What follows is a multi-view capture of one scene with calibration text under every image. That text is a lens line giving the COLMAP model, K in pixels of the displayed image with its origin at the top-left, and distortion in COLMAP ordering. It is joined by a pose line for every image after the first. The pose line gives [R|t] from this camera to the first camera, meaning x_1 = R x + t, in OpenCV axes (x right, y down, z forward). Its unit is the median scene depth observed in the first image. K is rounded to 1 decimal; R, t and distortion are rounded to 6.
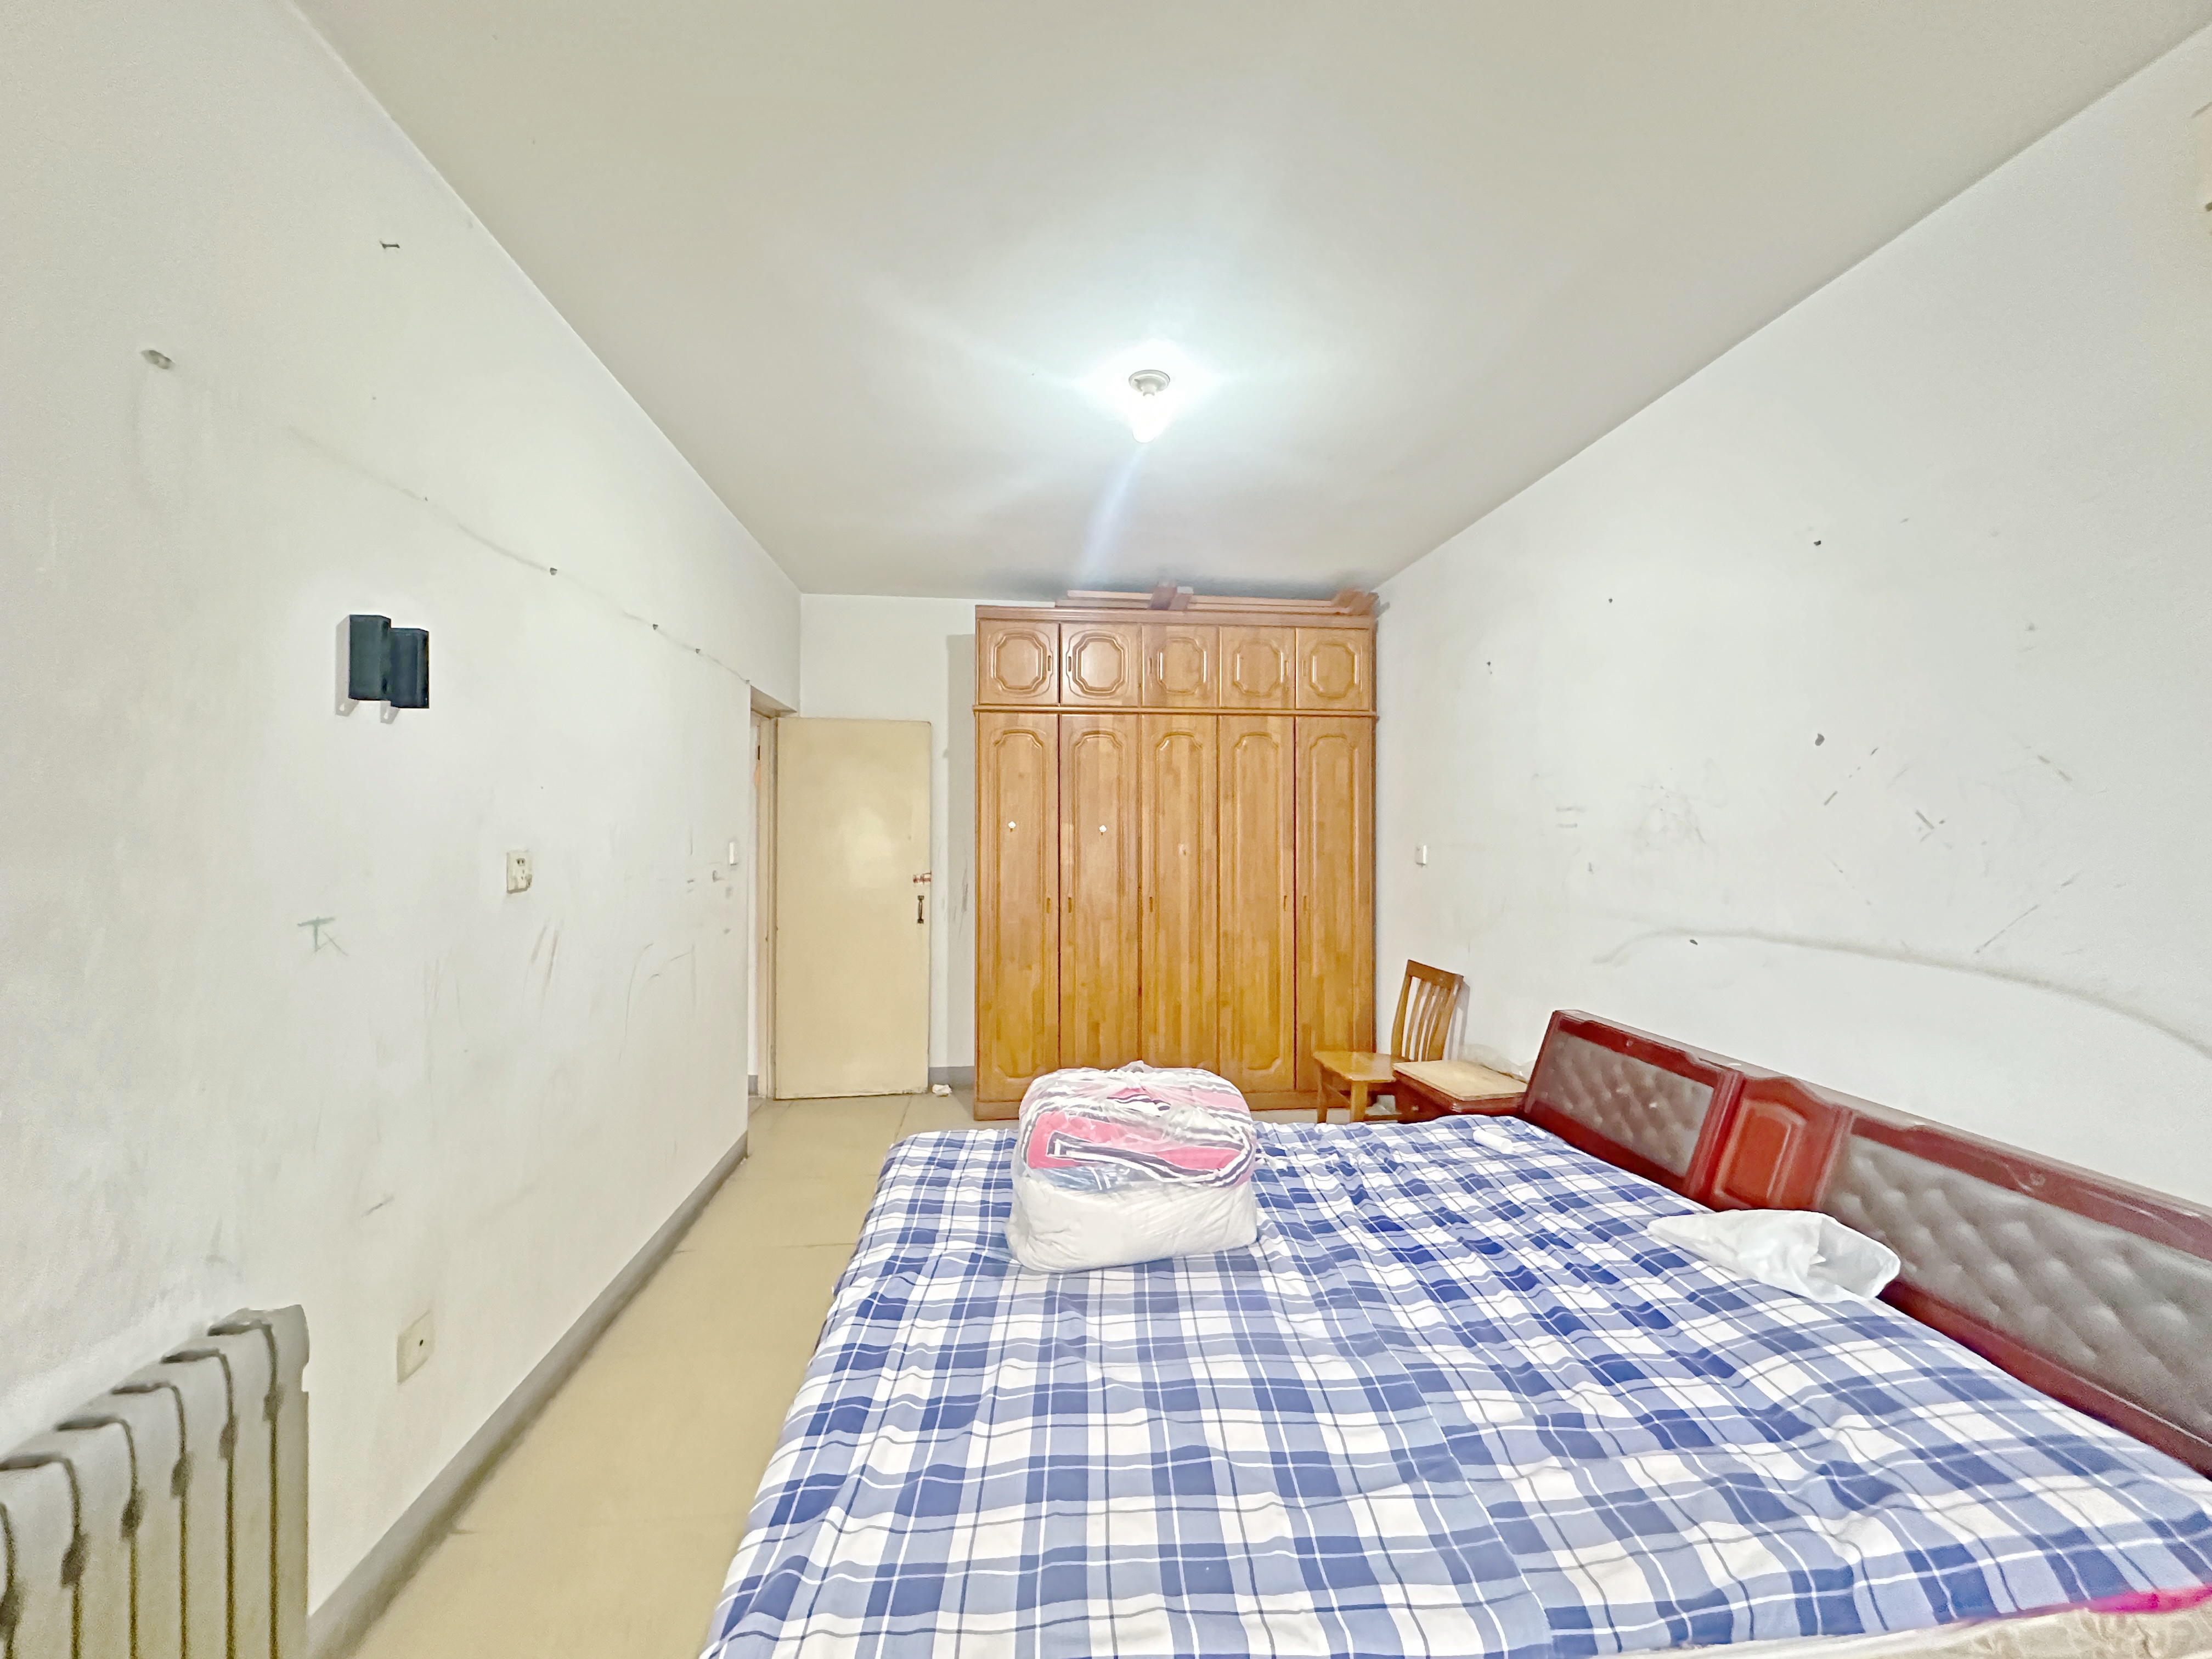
lens RADIAL K [[883.7, 0, 1107.3], [0, 883.7, 832.2], [0, 0, 1]] dist [0.001313, 0.000023]
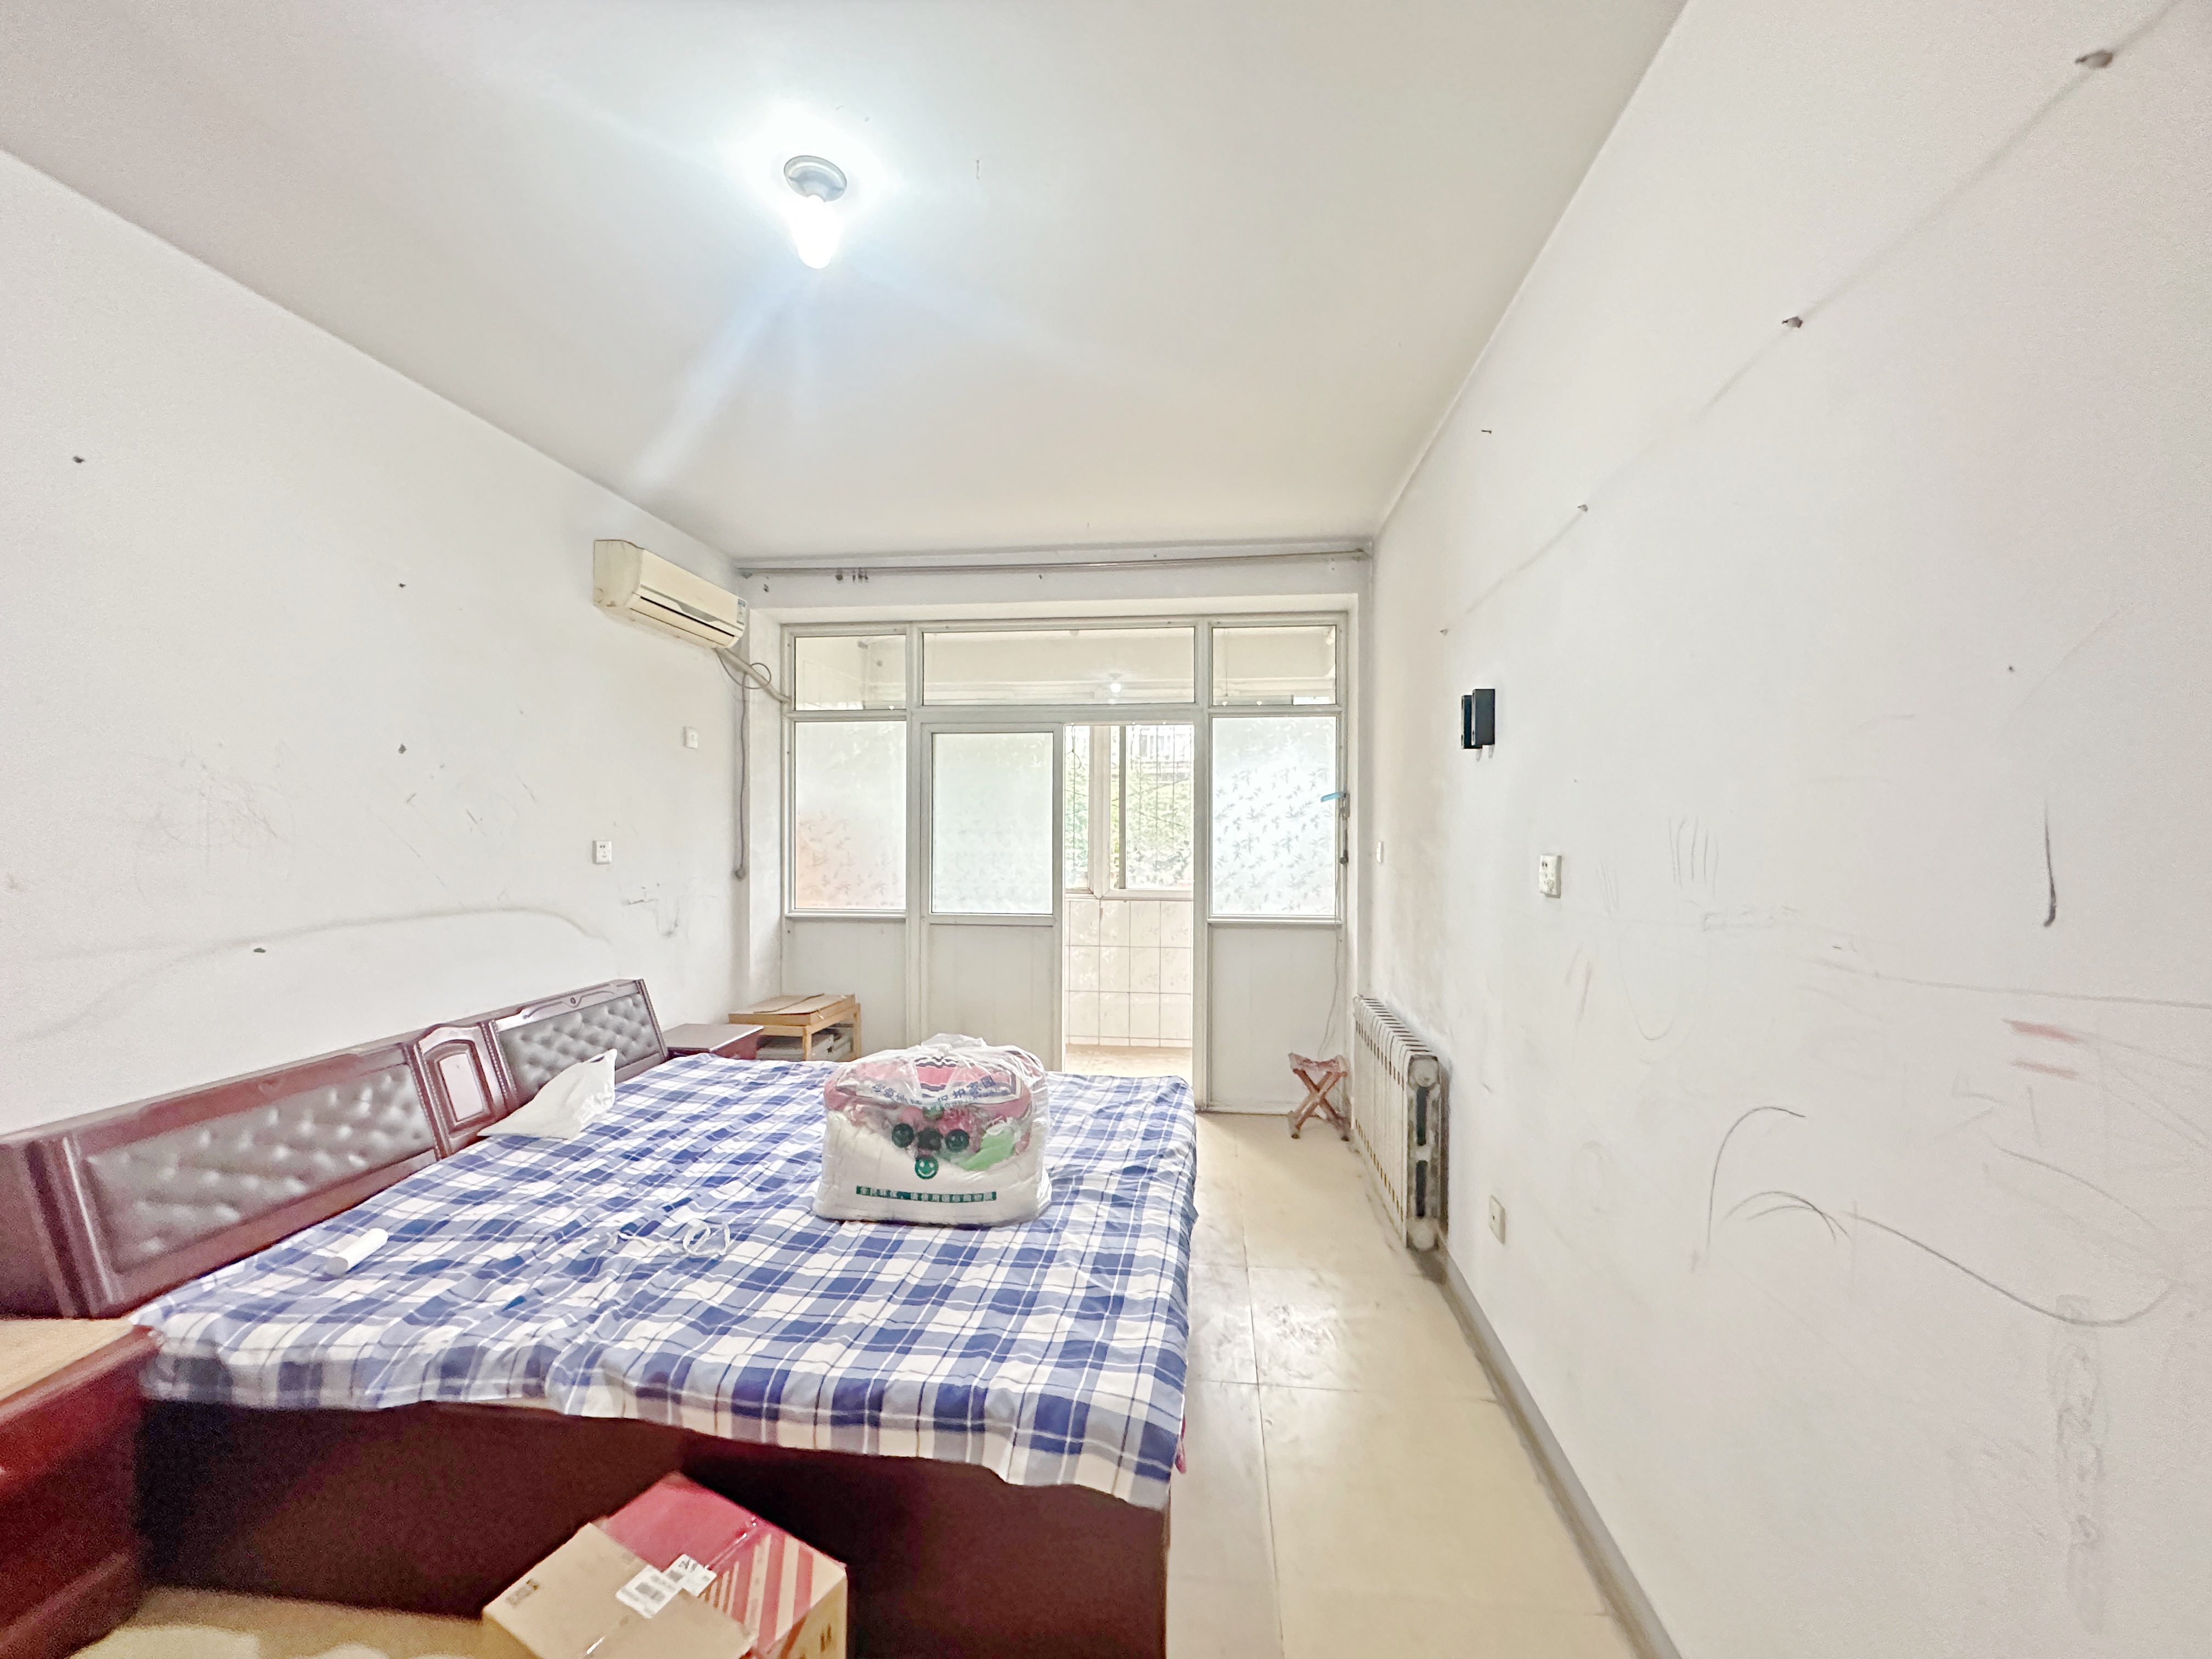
lens RADIAL K [[883.7, 0, 1108.8], [0, 883.7, 831.3], [0, 0, 1]] dist [0.001313, 0.000023]
pose [[-0.975191, -0.007310, 0.221242, -0.380397], [-0.007504, 0.999972, -0.000034, 0.000742], [-0.221236, -0.001694, -0.975219, 1.841610]]
